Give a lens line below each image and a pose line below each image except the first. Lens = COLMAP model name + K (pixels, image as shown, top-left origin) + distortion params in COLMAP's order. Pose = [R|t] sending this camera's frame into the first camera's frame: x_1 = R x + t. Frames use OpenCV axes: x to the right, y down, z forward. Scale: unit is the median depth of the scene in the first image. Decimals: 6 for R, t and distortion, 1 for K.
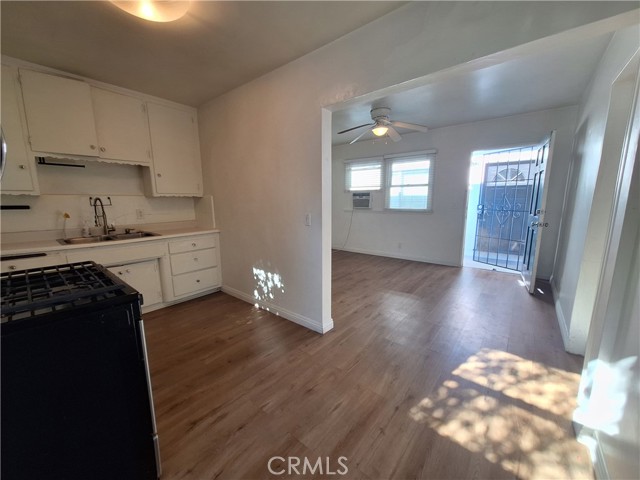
lens RADIAL K [[251.0, 0, 322.2], [0, 251.0, 244.2], [0, 0, 1]] dist [-0.001499, -0.000457]
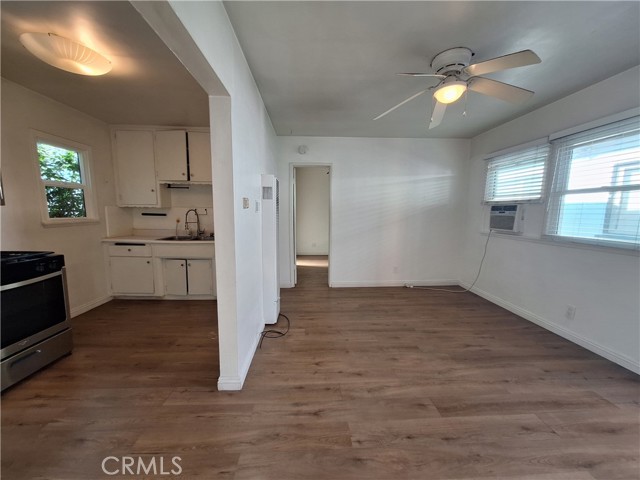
lens RADIAL K [[251.0, 0, 321.3], [0, 251.0, 242.8], [0, 0, 1]] dist [-0.001499, -0.000457]
pose [[0.666256, 0.110054, -0.737558, 0.587746], [-0.146941, 0.989034, 0.014842, -0.115083], [0.731103, 0.098489, 0.675121, 0.543342]]
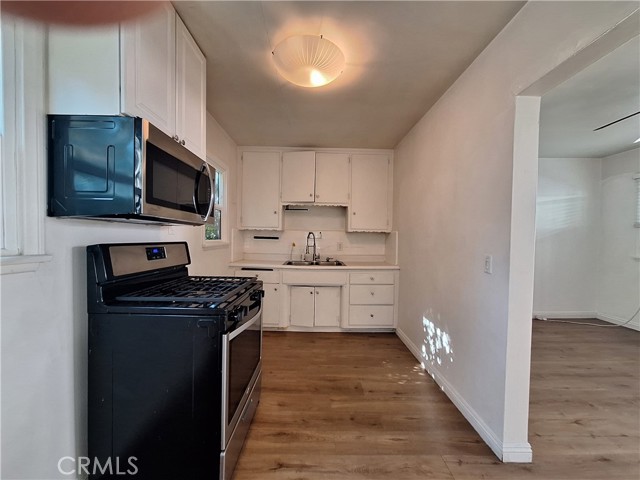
lens RADIAL K [[251.0, 0, 317.5], [0, 251.0, 242.8], [0, 0, 1]] dist [-0.001499, -0.000457]
pose [[0.638041, 0.033583, -0.769270, 0.130811], [-0.151938, 0.984897, -0.083023, -0.023636], [0.754864, 0.169853, 0.633507, 0.178734]]
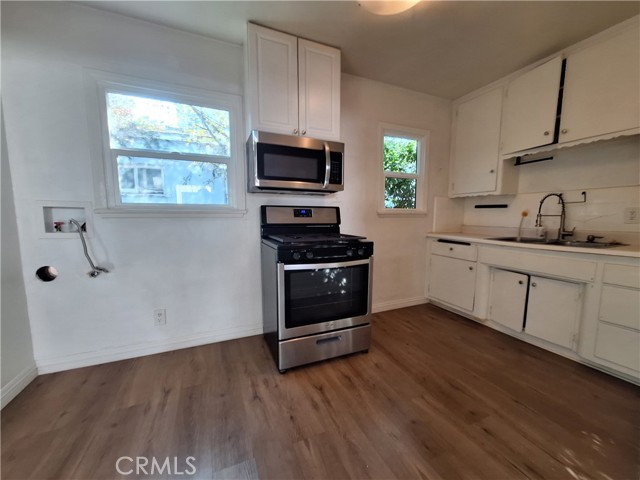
lens RADIAL K [[251.0, 0, 318.7], [0, 251.0, 244.1], [0, 0, 1]] dist [-0.001499, -0.000457]
pose [[-0.463662, 0.104207, -0.879863, 0.196351], [-0.150011, 0.969489, 0.193874, -0.059647], [0.873220, 0.221881, -0.433883, 0.649339]]
